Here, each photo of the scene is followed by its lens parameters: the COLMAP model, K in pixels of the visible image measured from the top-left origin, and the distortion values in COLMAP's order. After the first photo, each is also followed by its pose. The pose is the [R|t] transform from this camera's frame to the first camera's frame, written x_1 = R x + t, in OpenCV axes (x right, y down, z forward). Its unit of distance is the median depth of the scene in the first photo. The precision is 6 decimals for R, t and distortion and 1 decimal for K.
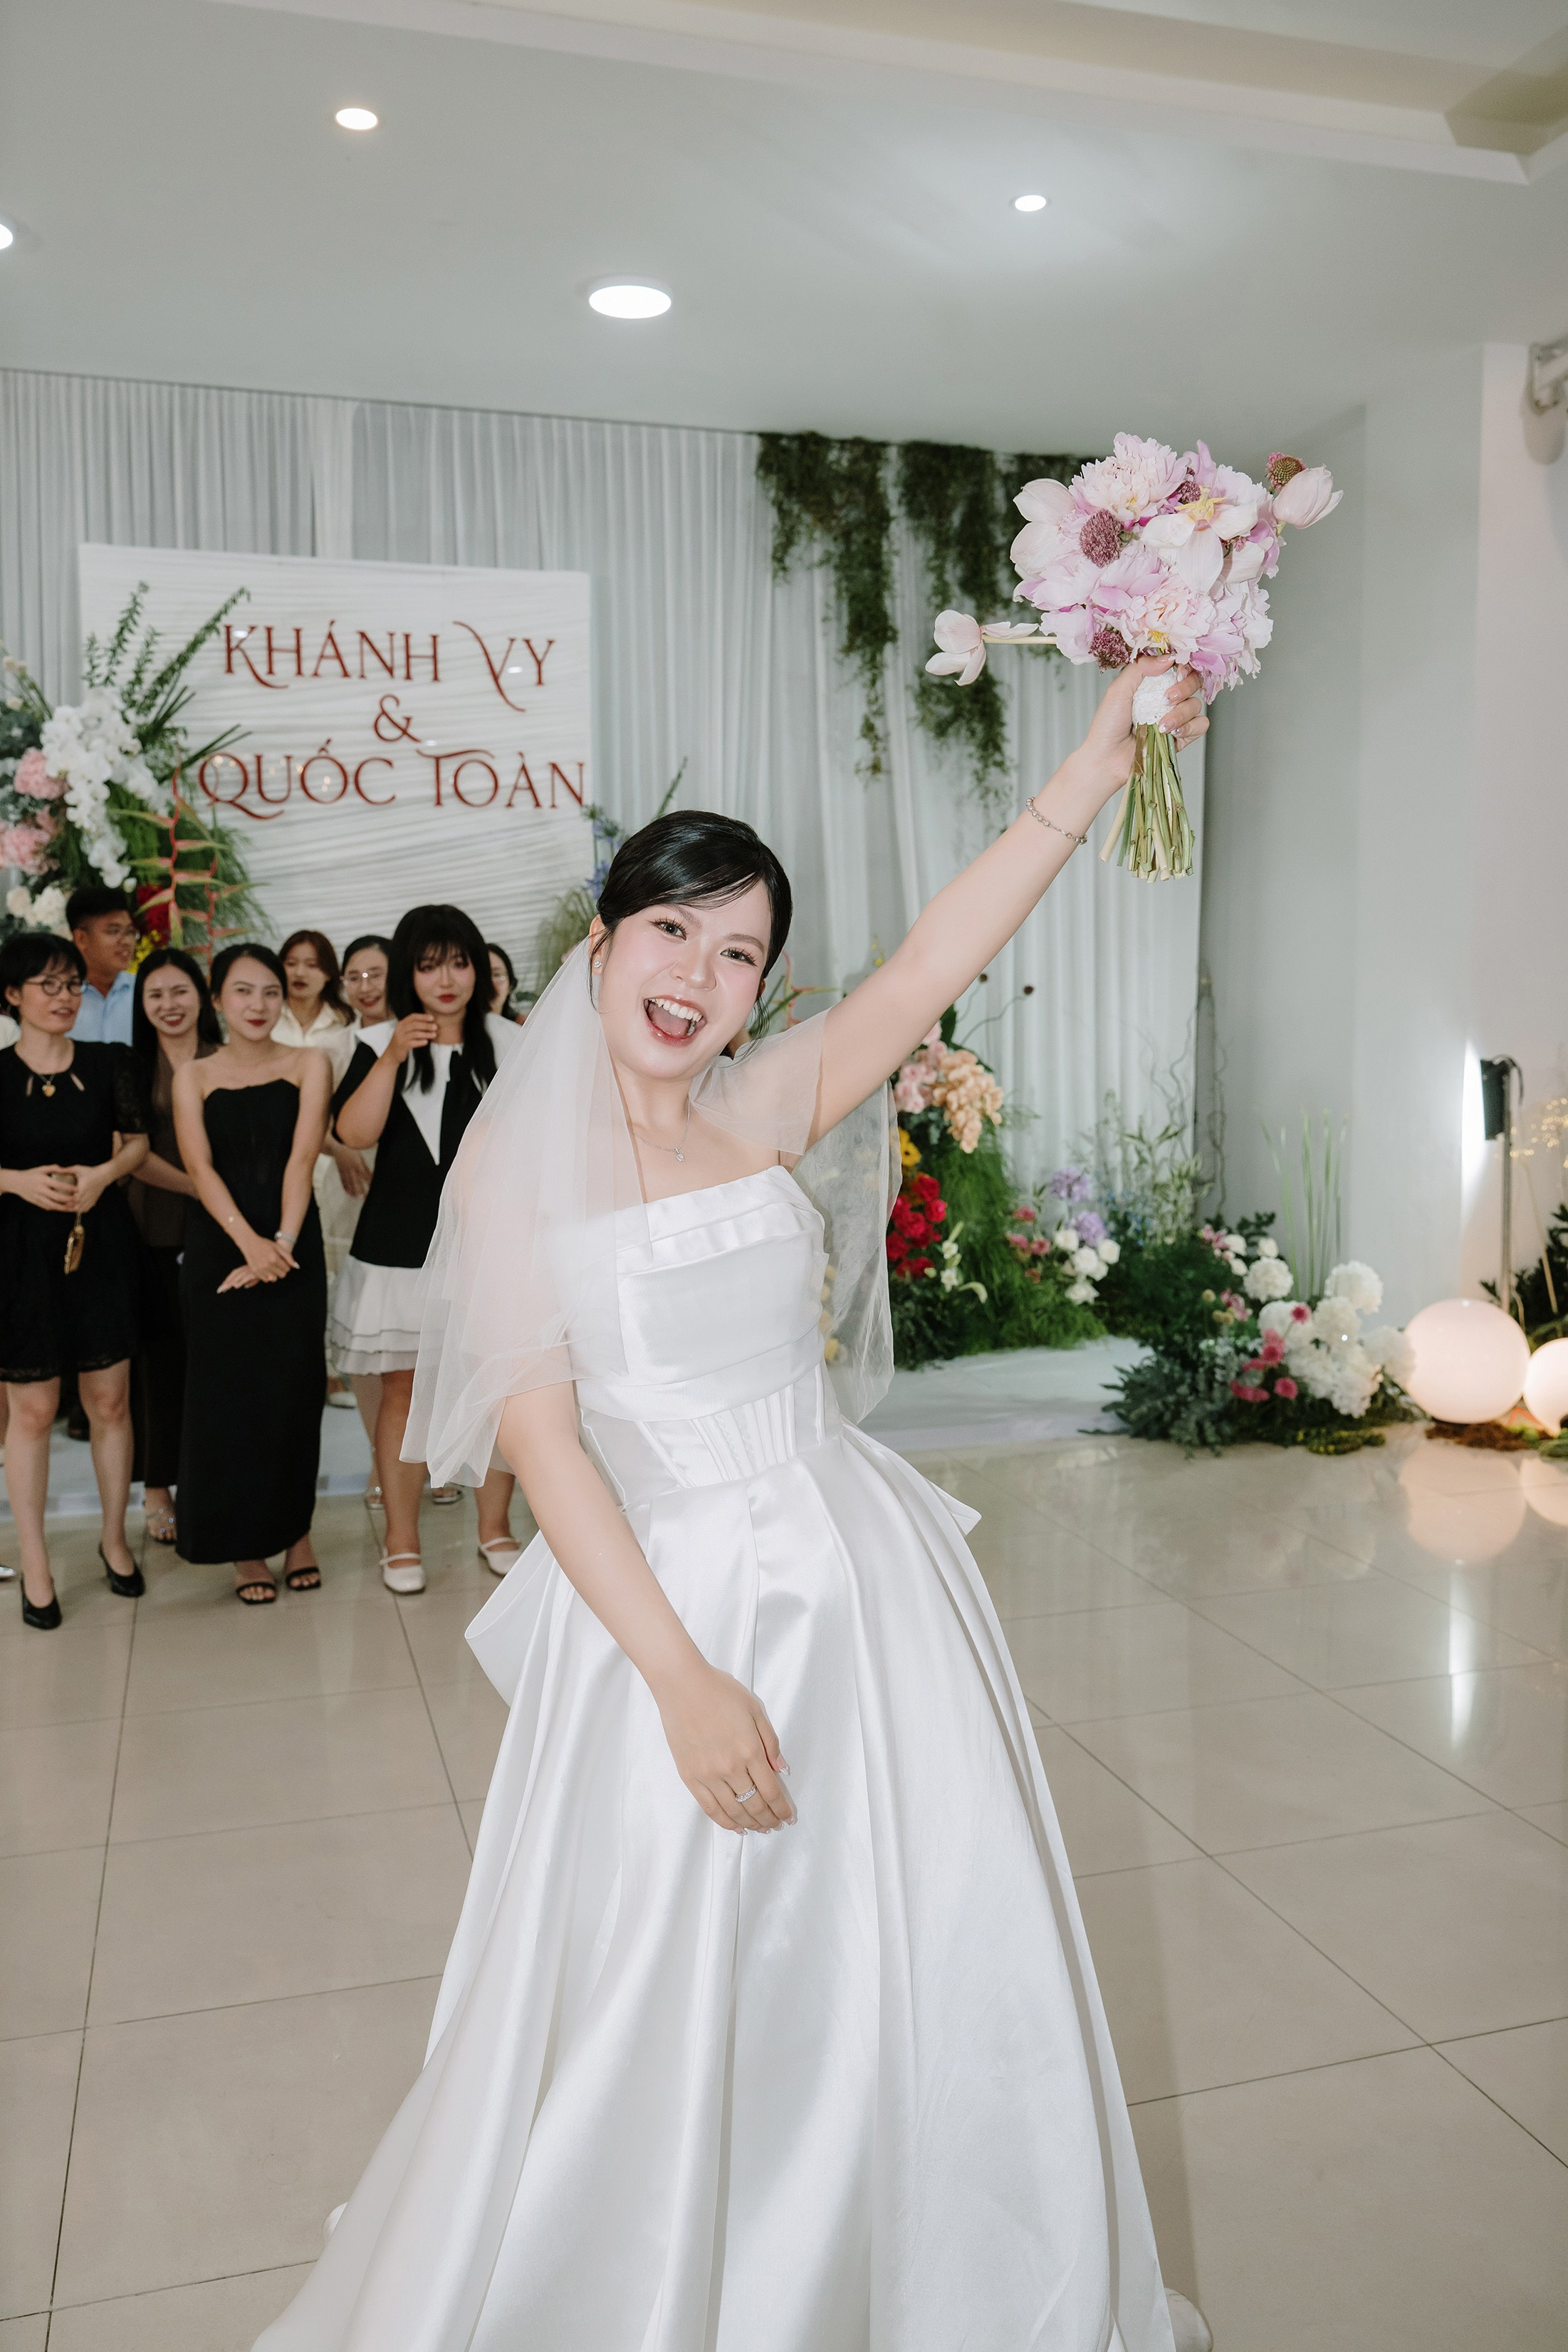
lens RADIAL K [[1875.2, 0, 802.1], [0, 1875.2, 1169.7], [0, 0, 1]] dist [0.000720, 0.005140]
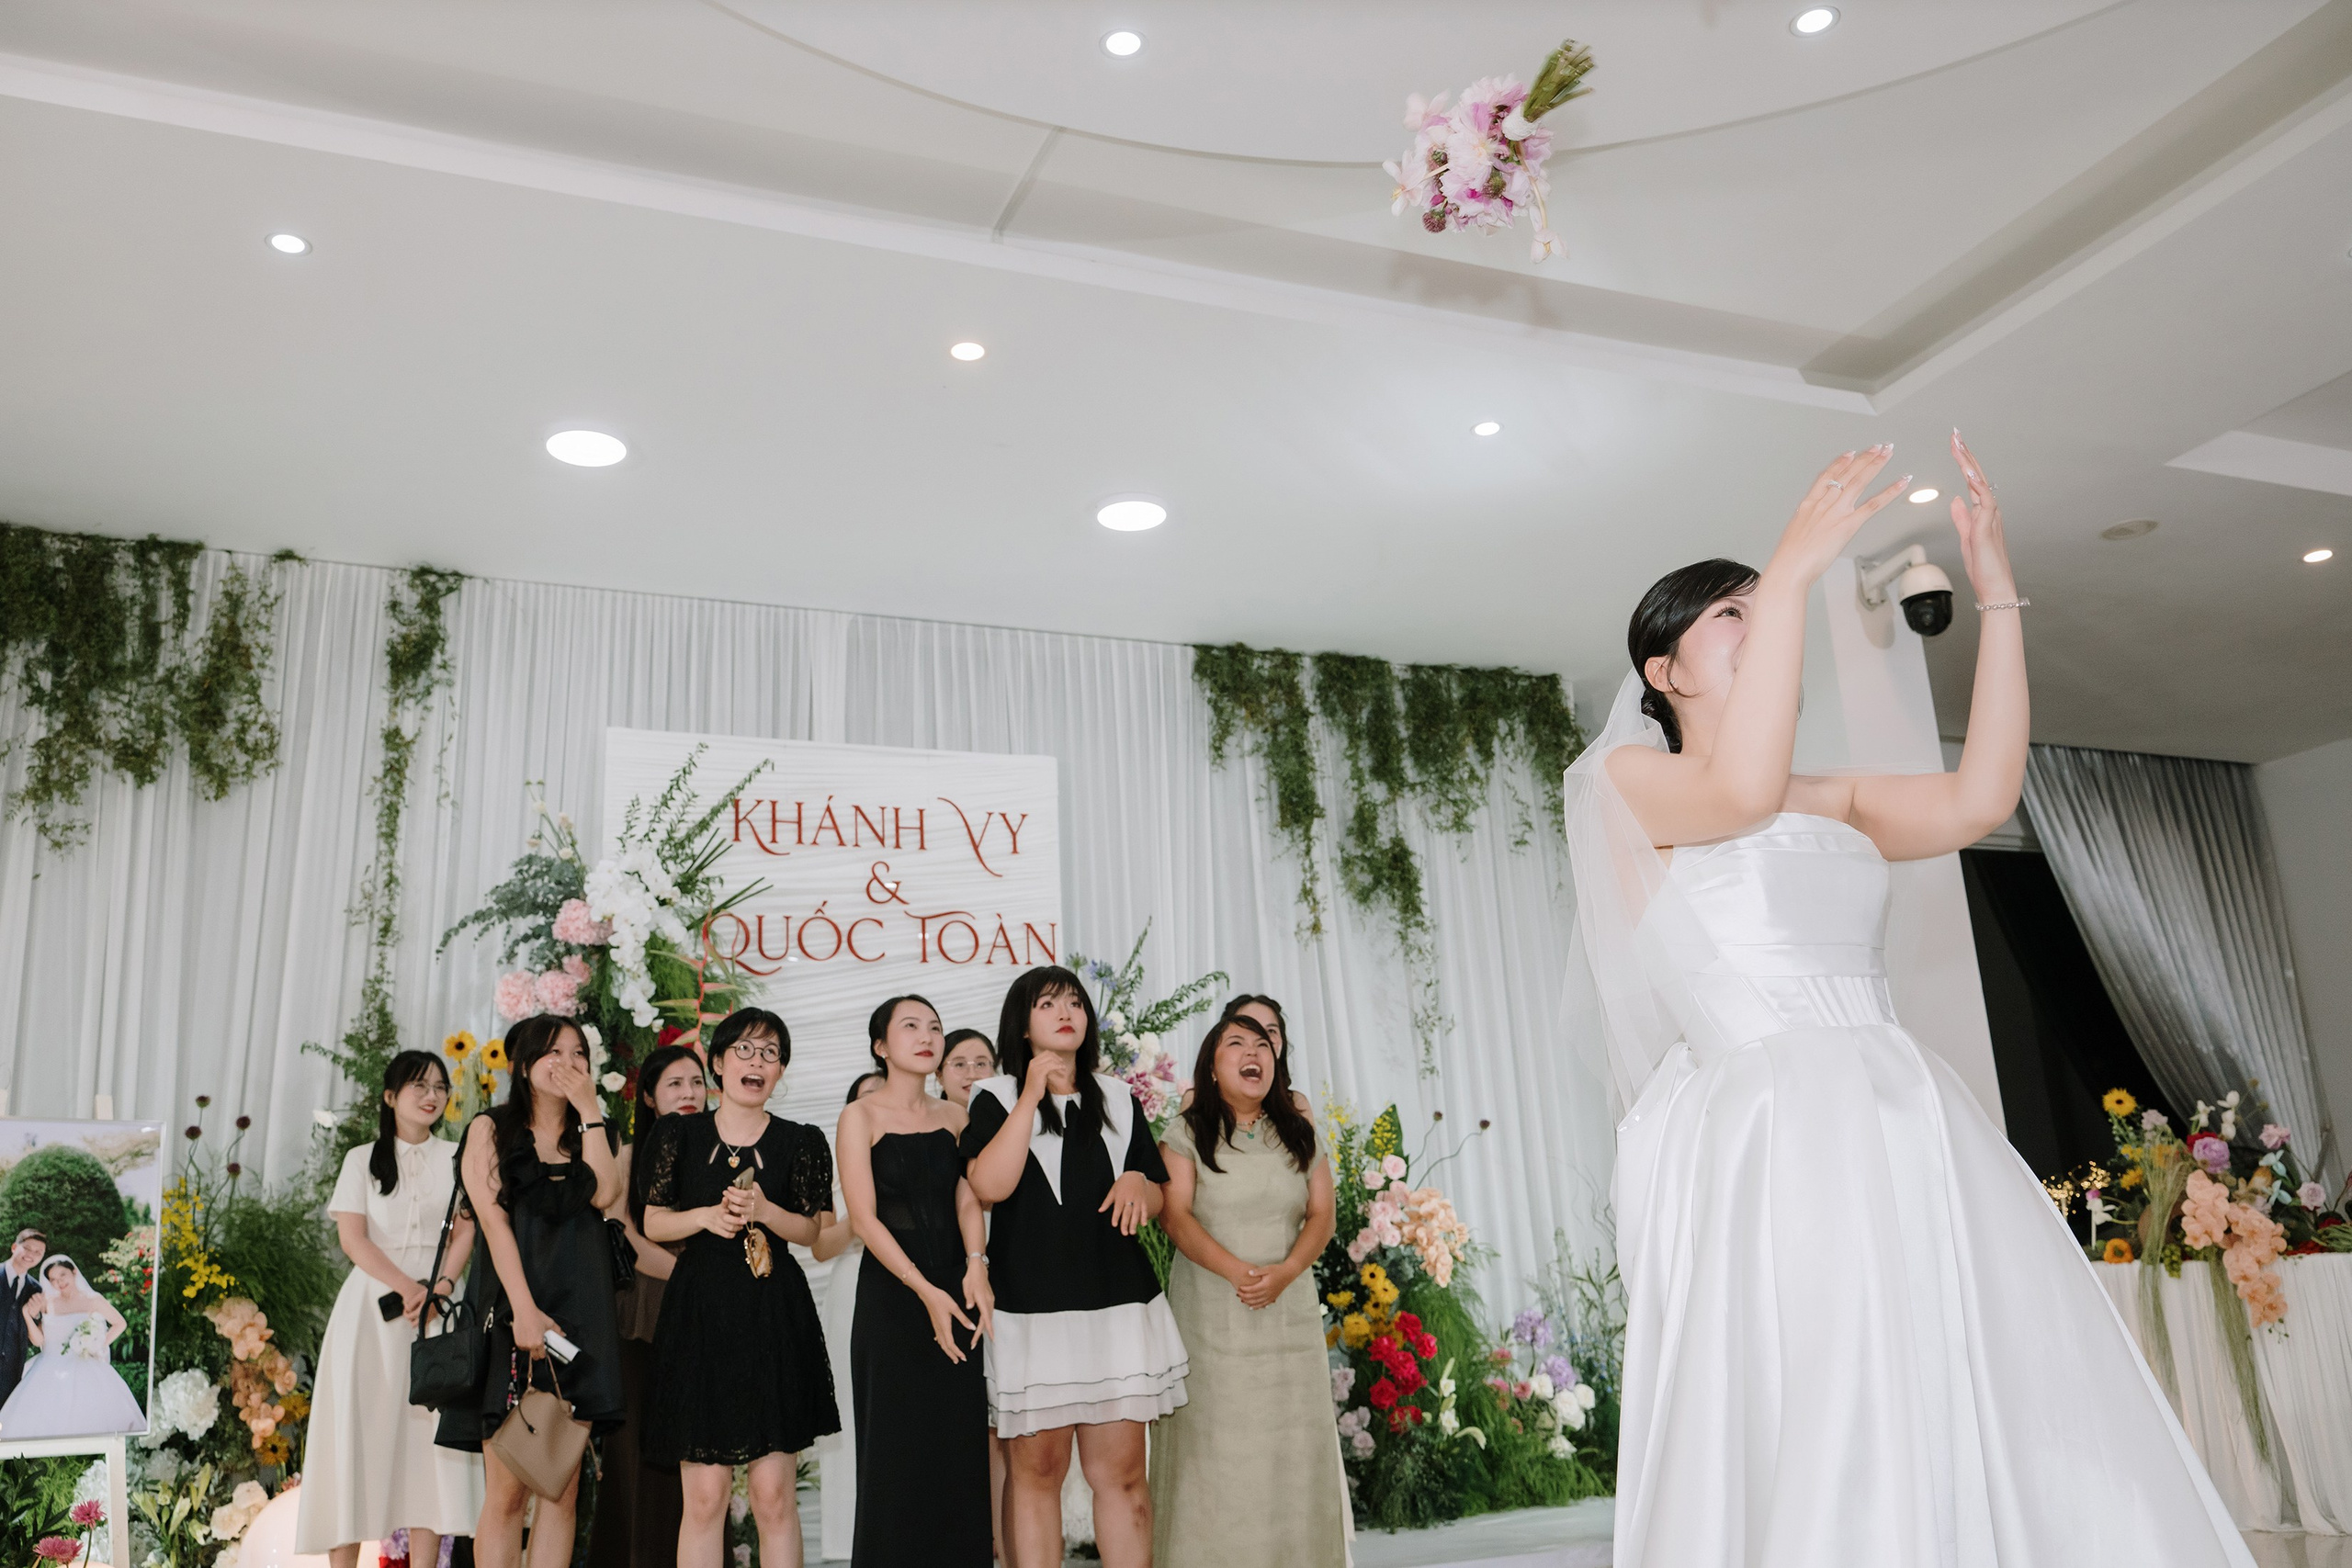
lens RADIAL K [[1875.3, 0, 1173.8], [0, 1875.3, 772.8], [0, 0, 1]] dist [0.000720, 0.005140]
pose [[0.993691, -0.014769, 0.111179, -0.170321], [0.054220, 0.931015, -0.360931, 0.092724], [-0.098179, 0.364682, 0.925942, -0.021825]]
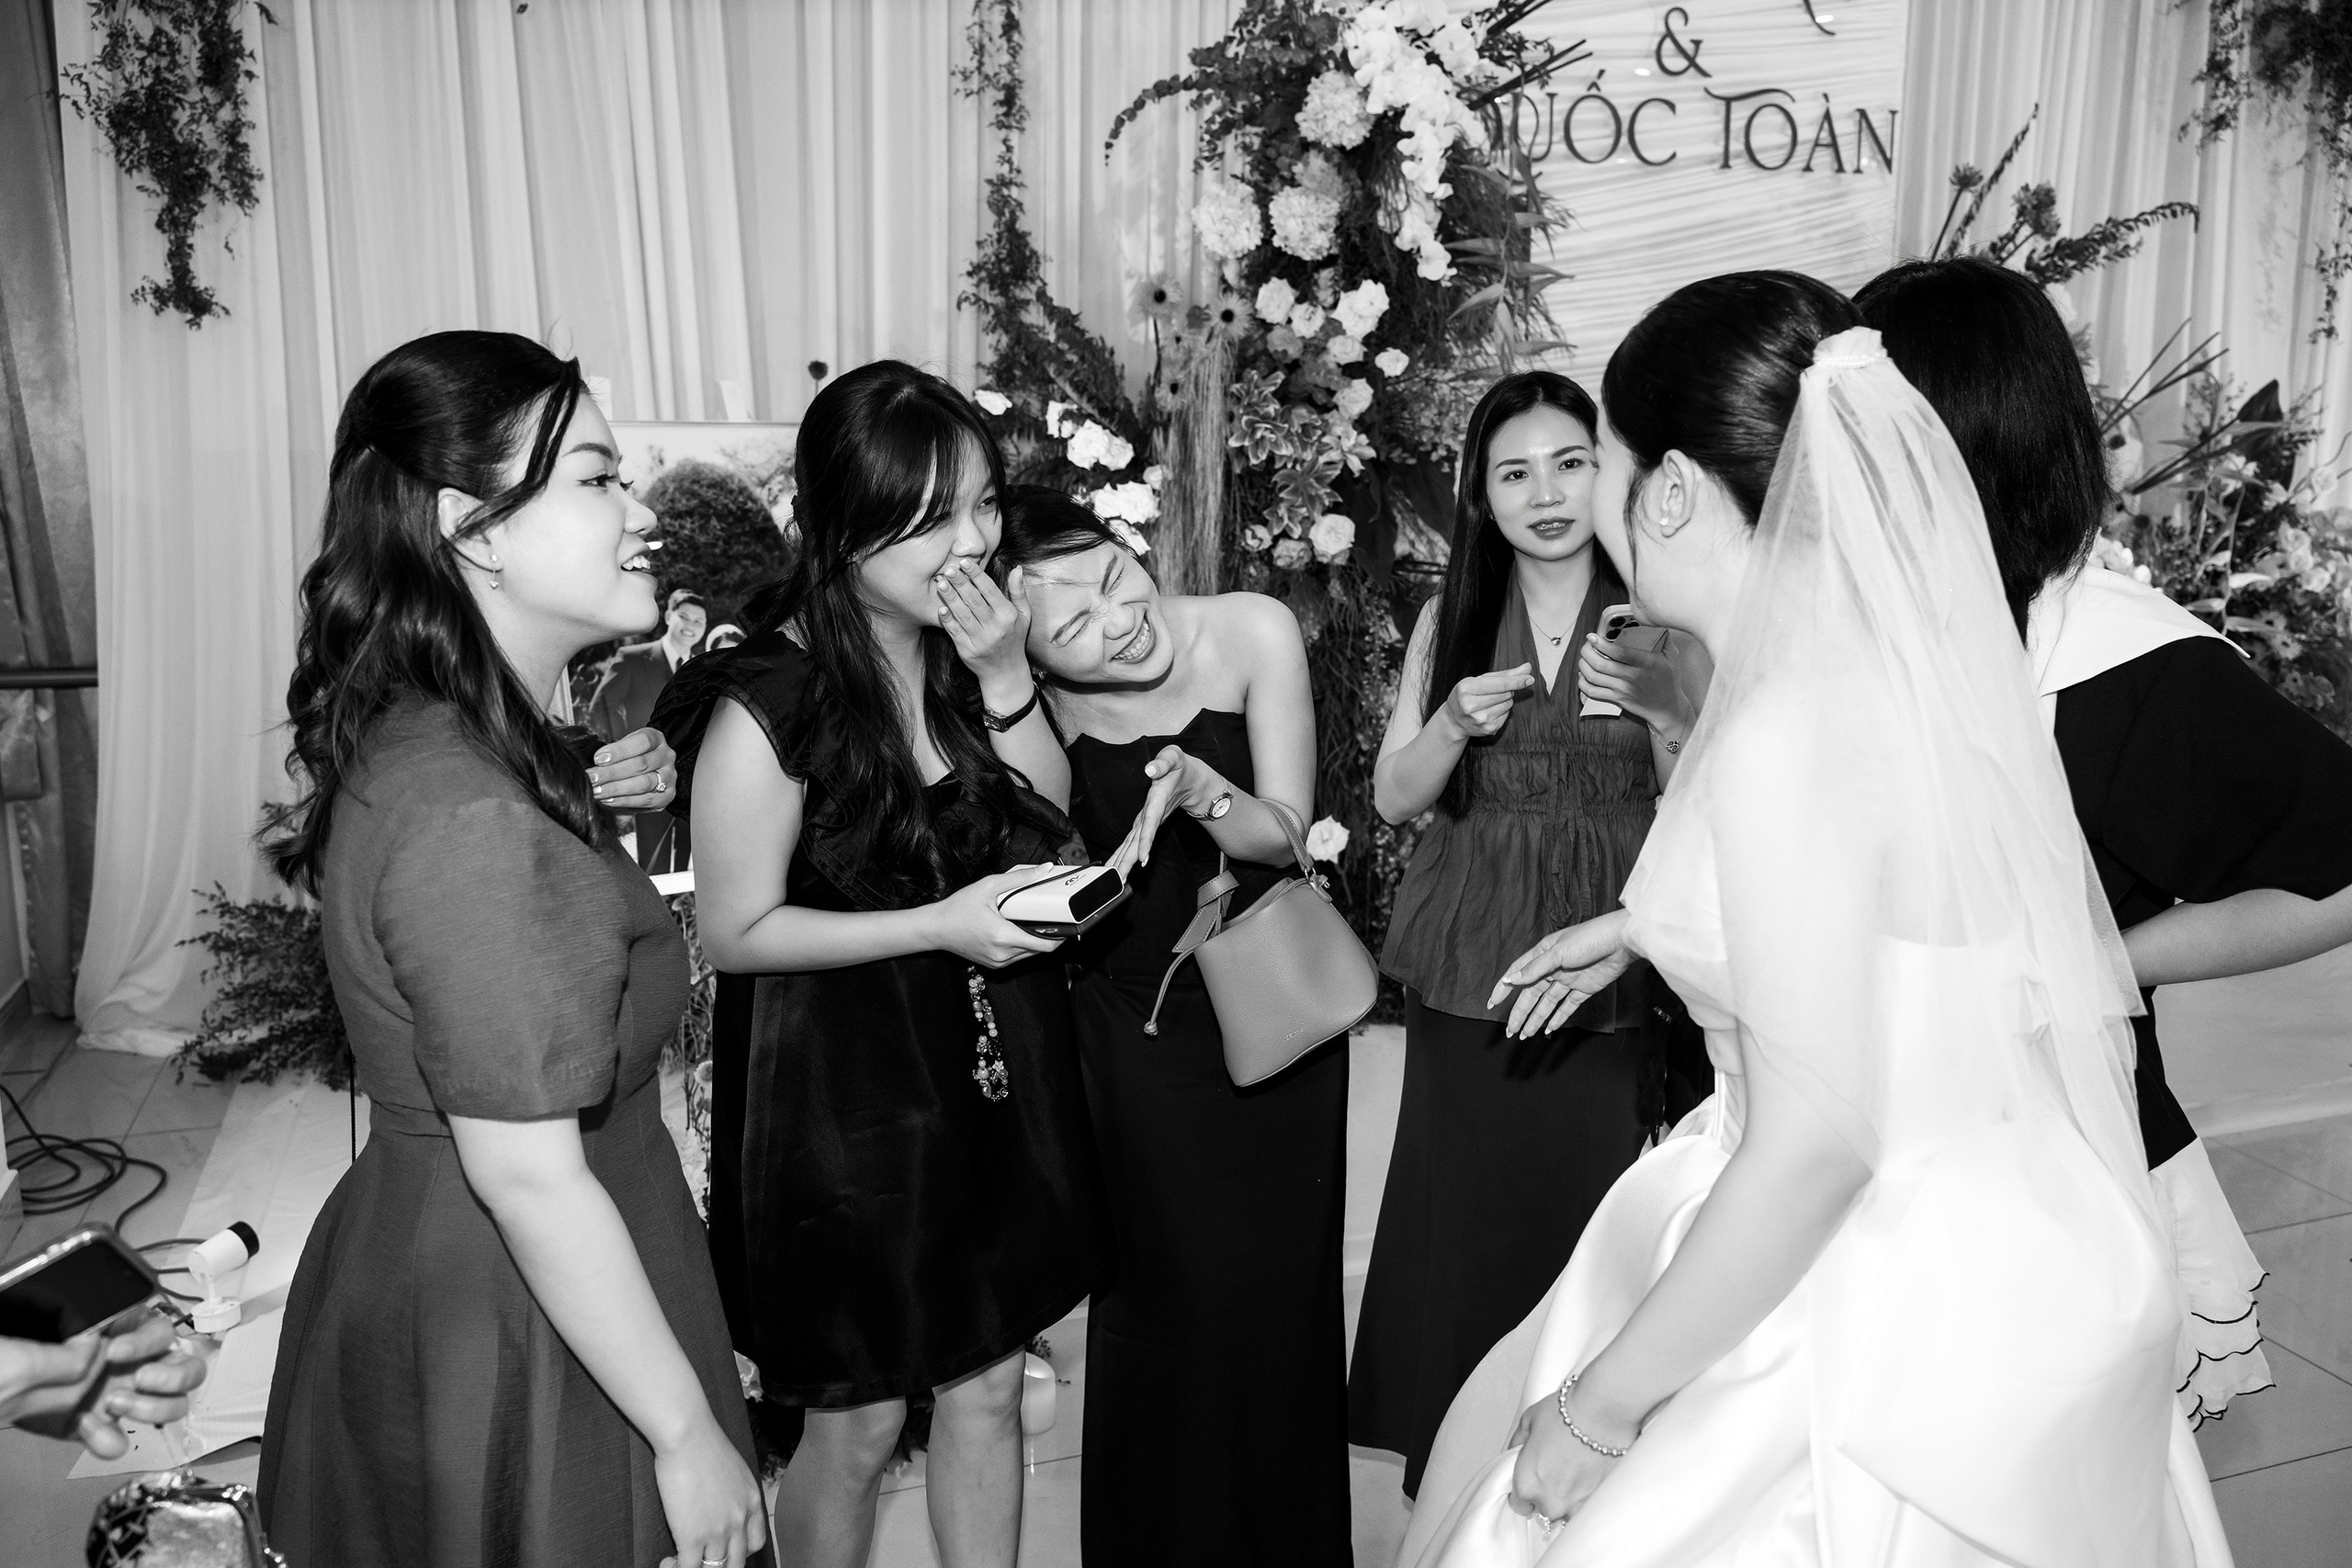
lens RADIAL K [[1875.3, 0, 1193.7], [0, 1875.3, 758.4], [0, 0, 1]] dist [0.000720, 0.005140]
pose [[0.999181, -0.007728, 0.039708, -0.428620], [0.004038, 0.995735, 0.092171, -0.035480], [-0.040251, -0.091935, 0.994951, 0.270109]]
